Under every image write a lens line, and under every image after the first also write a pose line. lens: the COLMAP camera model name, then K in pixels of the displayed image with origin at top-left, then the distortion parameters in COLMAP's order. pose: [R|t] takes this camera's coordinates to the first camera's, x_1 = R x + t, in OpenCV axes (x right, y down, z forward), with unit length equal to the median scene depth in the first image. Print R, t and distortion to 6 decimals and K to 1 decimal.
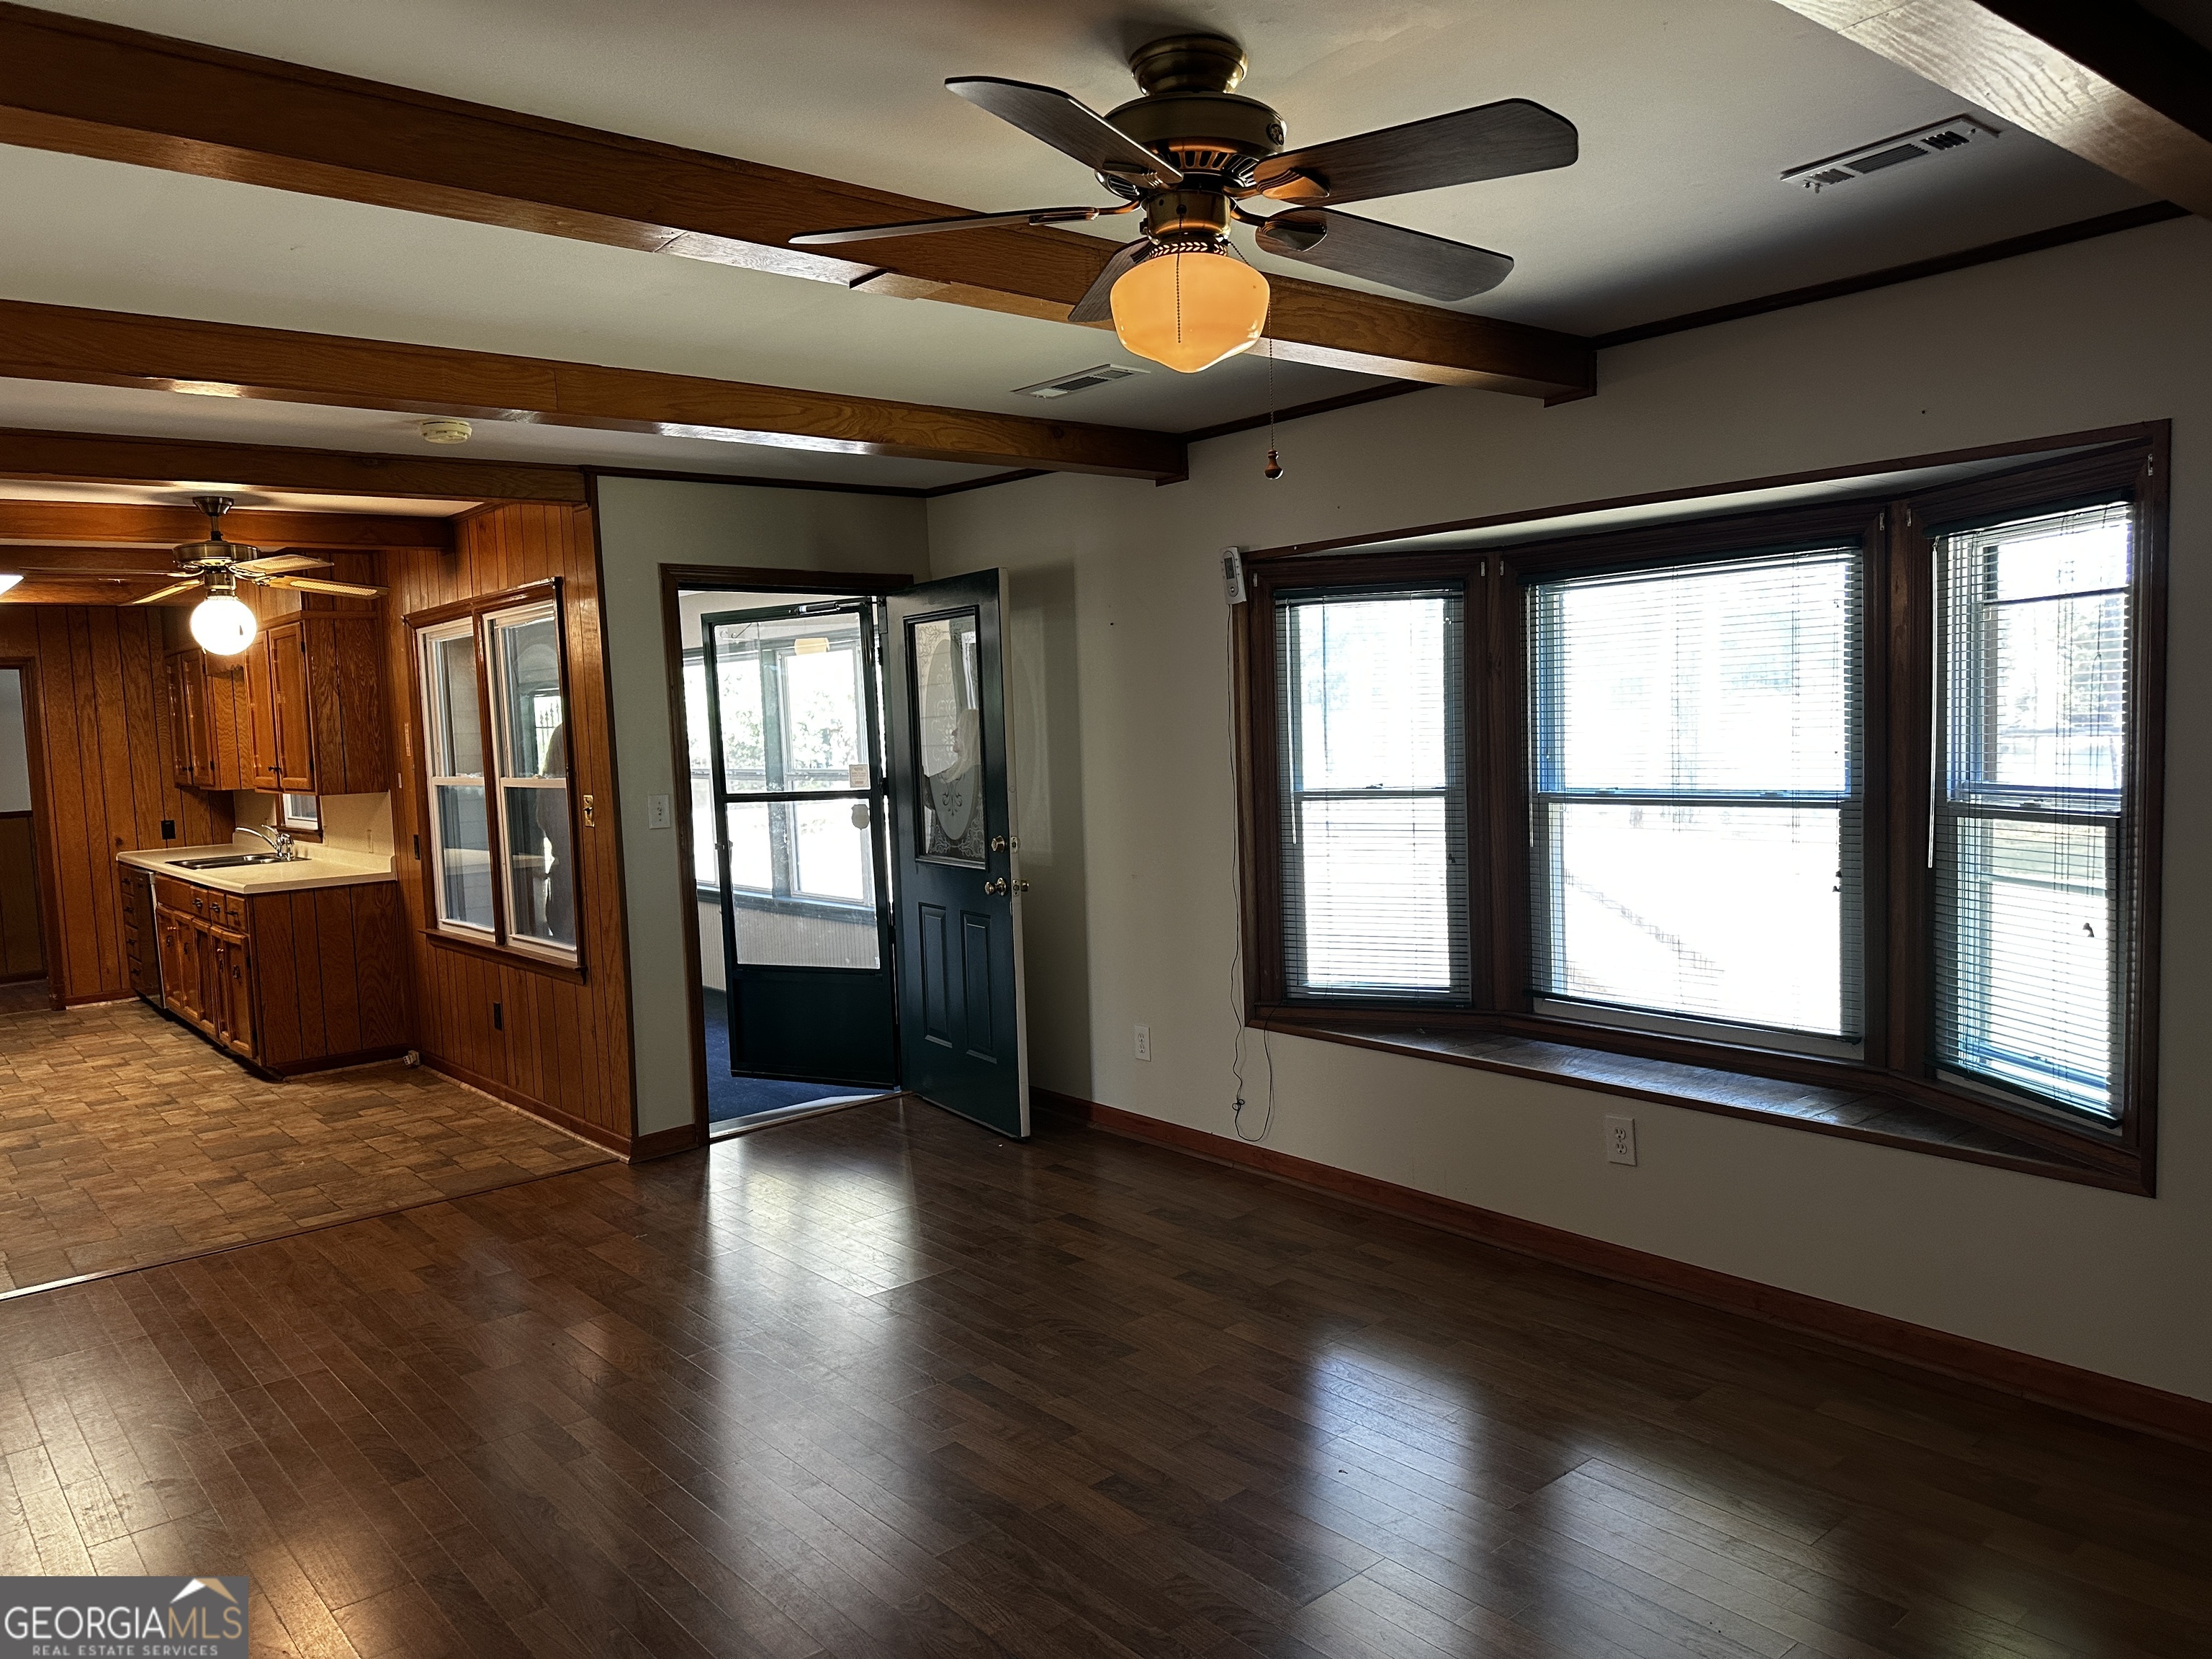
lens RADIAL K [[1542.3, 0, 1099.1], [0, 1542.3, 831.1], [0, 0, 1]] dist [0.097682, -0.127671]
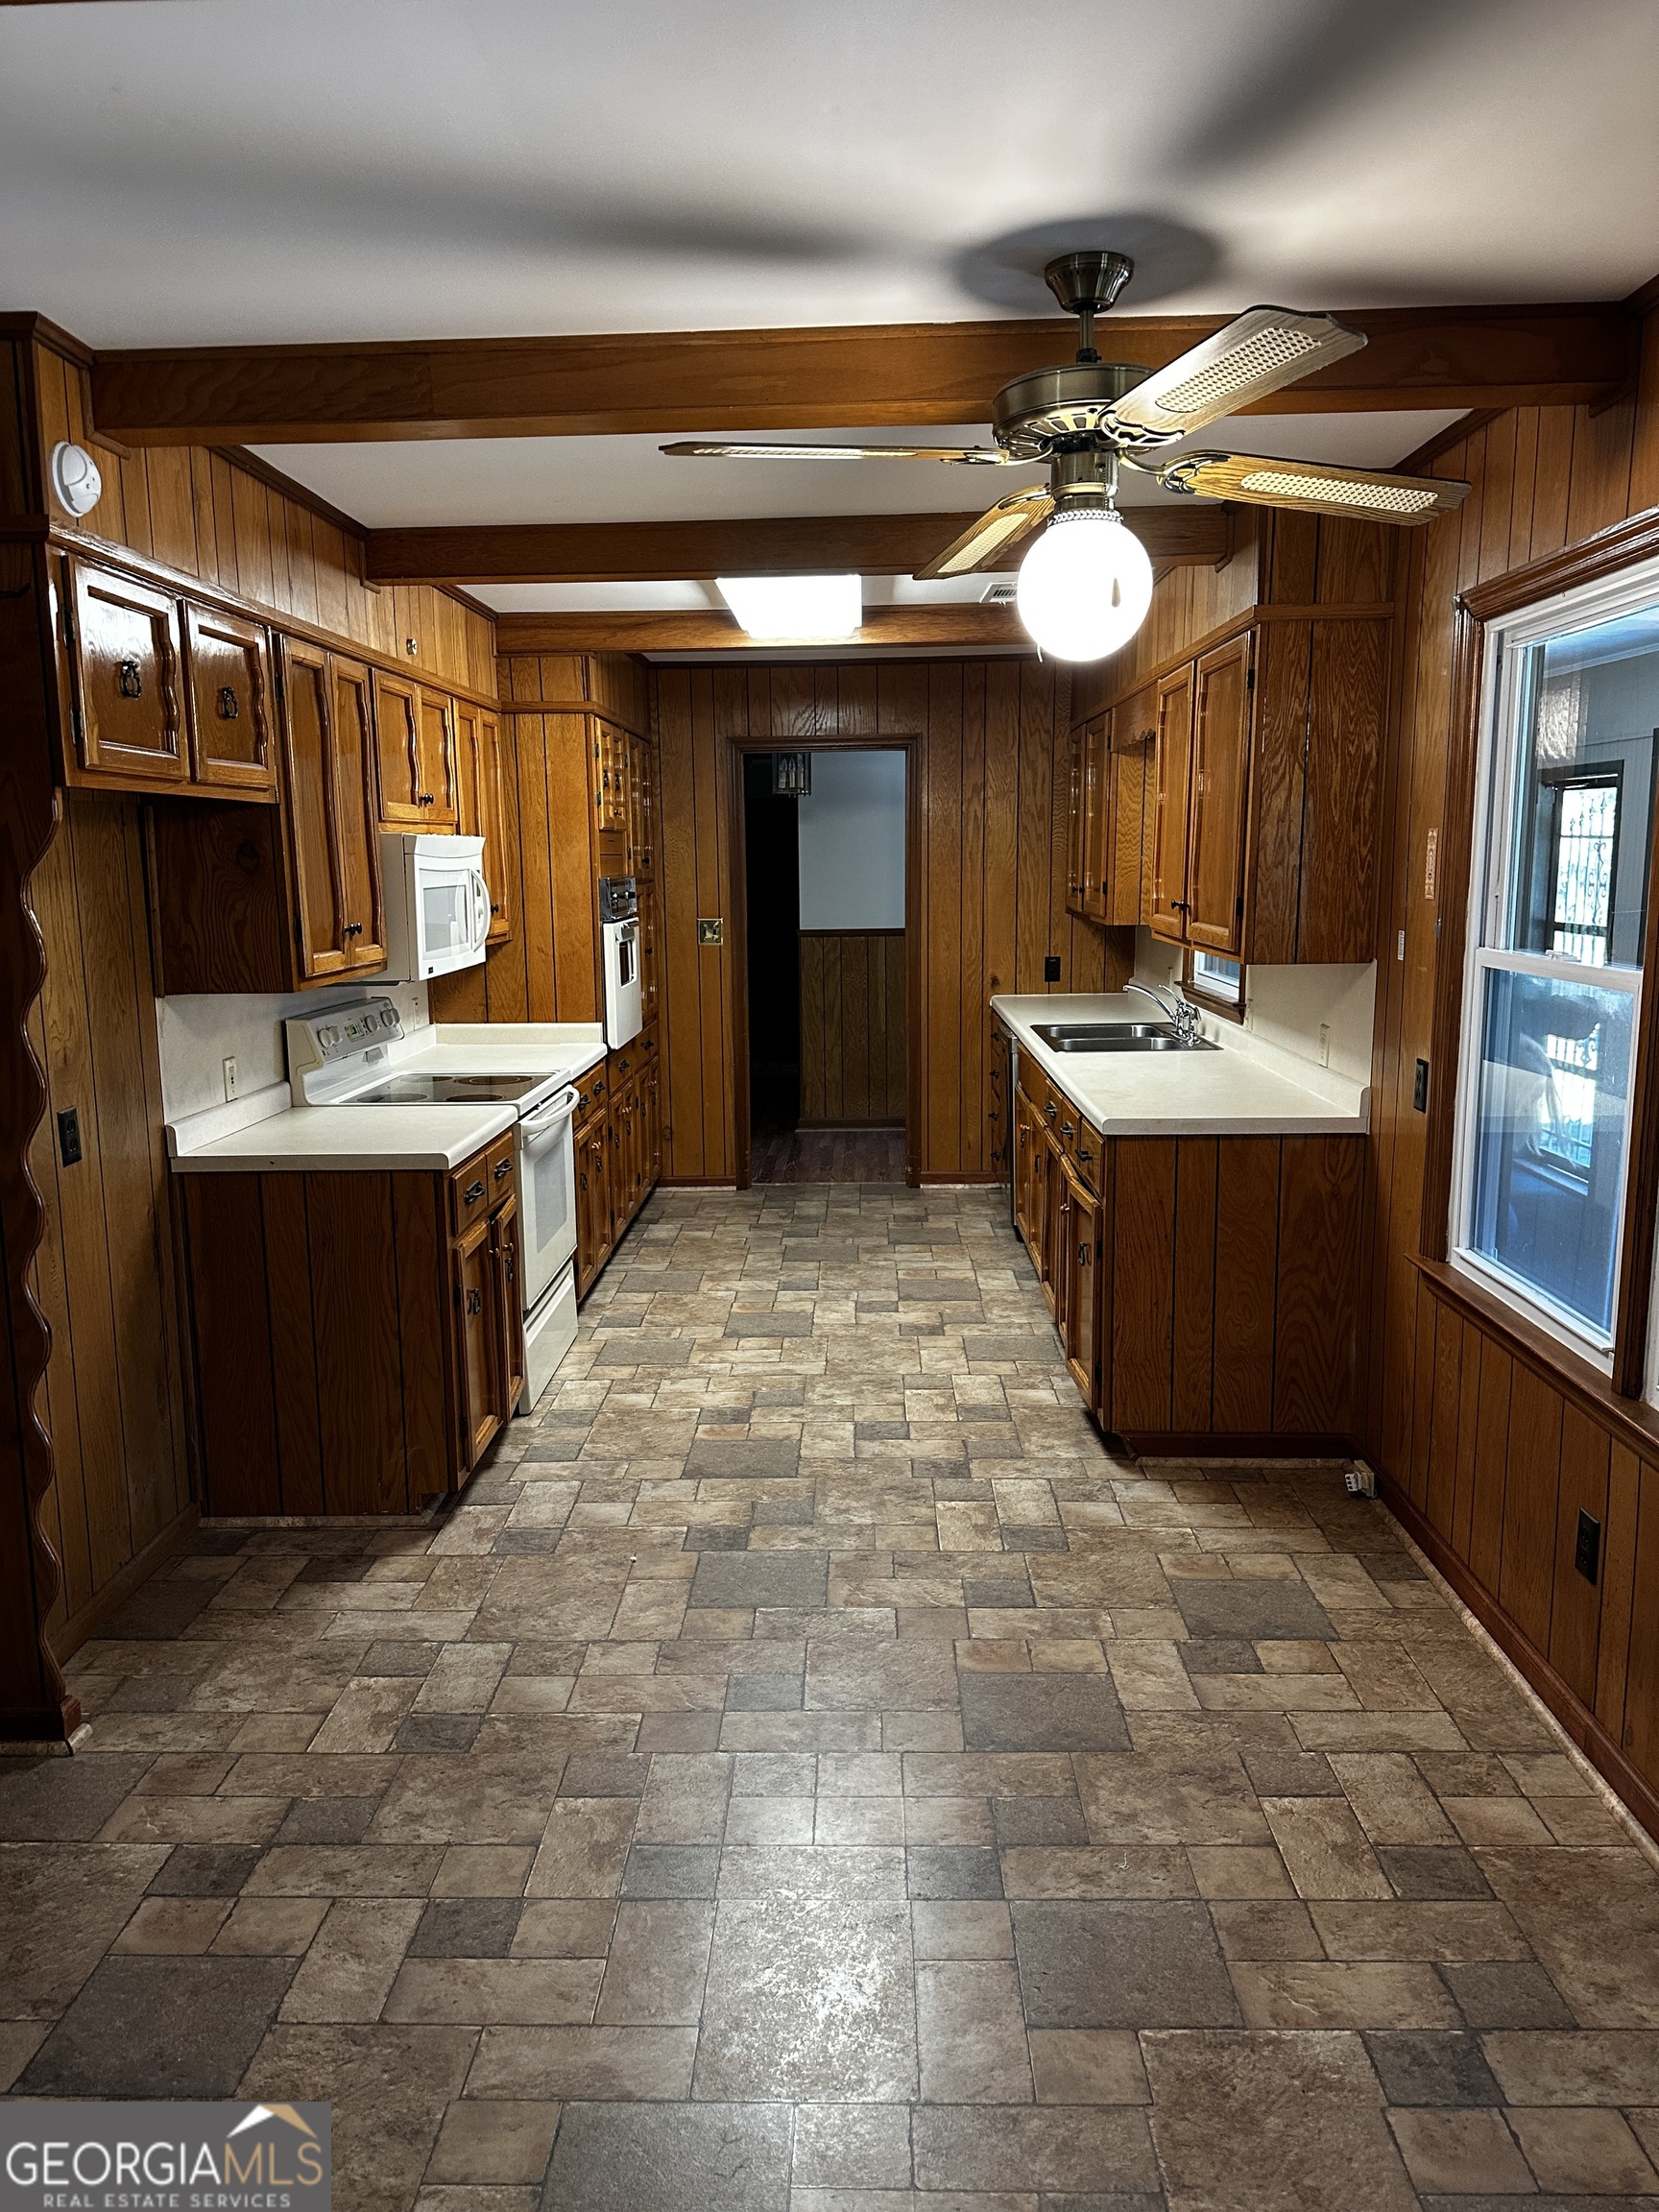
lens RADIAL K [[1542.3, 0, 794.7], [0, 1542.3, 1112.4], [0, 0, 1]] dist [0.097682, -0.127671]
pose [[0.735990, 0.140217, -0.662312, -0.376539], [-0.065852, 0.988505, 0.136097, -0.051676], [0.673782, -0.056552, 0.736763, 0.750002]]
